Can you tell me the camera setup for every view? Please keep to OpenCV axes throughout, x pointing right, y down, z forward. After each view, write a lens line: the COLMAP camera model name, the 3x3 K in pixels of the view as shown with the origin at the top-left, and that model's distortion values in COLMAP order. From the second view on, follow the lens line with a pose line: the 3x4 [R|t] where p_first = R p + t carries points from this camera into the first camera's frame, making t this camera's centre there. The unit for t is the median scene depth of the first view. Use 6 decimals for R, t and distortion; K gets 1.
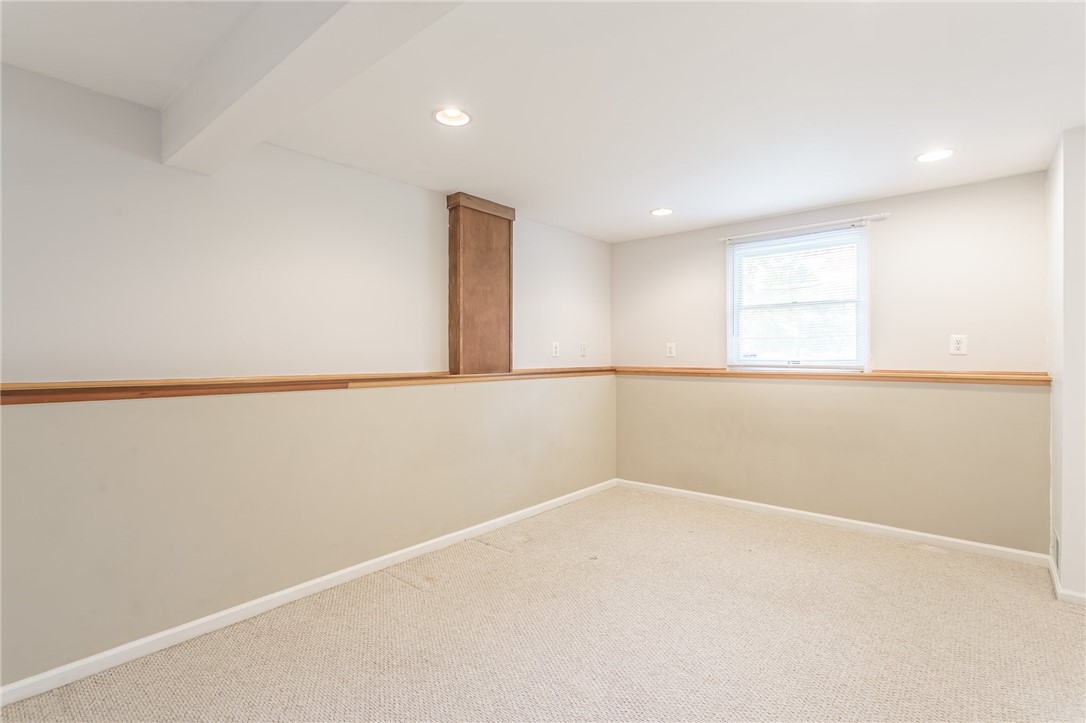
lens RADIAL K [[513.7, 0, 541.5], [0, 513.7, 354.3], [0, 0, 1]] dist [0.003222, 0.001036]
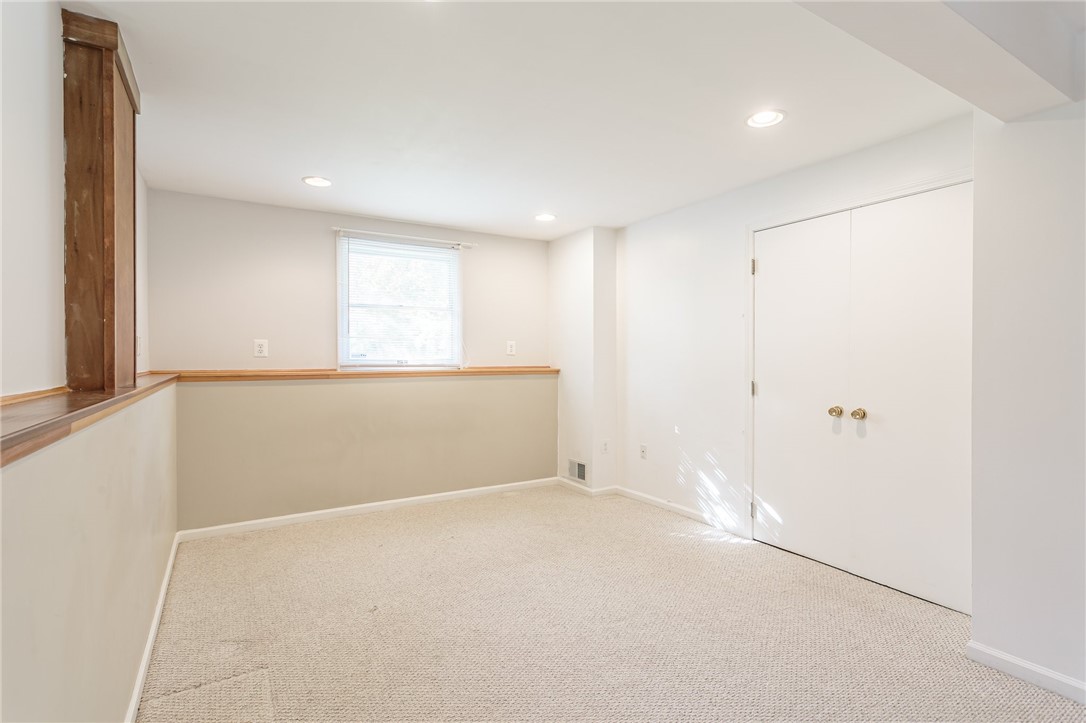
lens RADIAL K [[513.7, 0, 541.8], [0, 513.7, 360.7], [0, 0, 1]] dist [0.003222, 0.001036]
pose [[0.321222, -0.005453, 0.946988, -0.433967], [-0.002239, 0.999976, 0.006517, 0.005751], [-0.947001, -0.004214, 0.321203, 0.384984]]
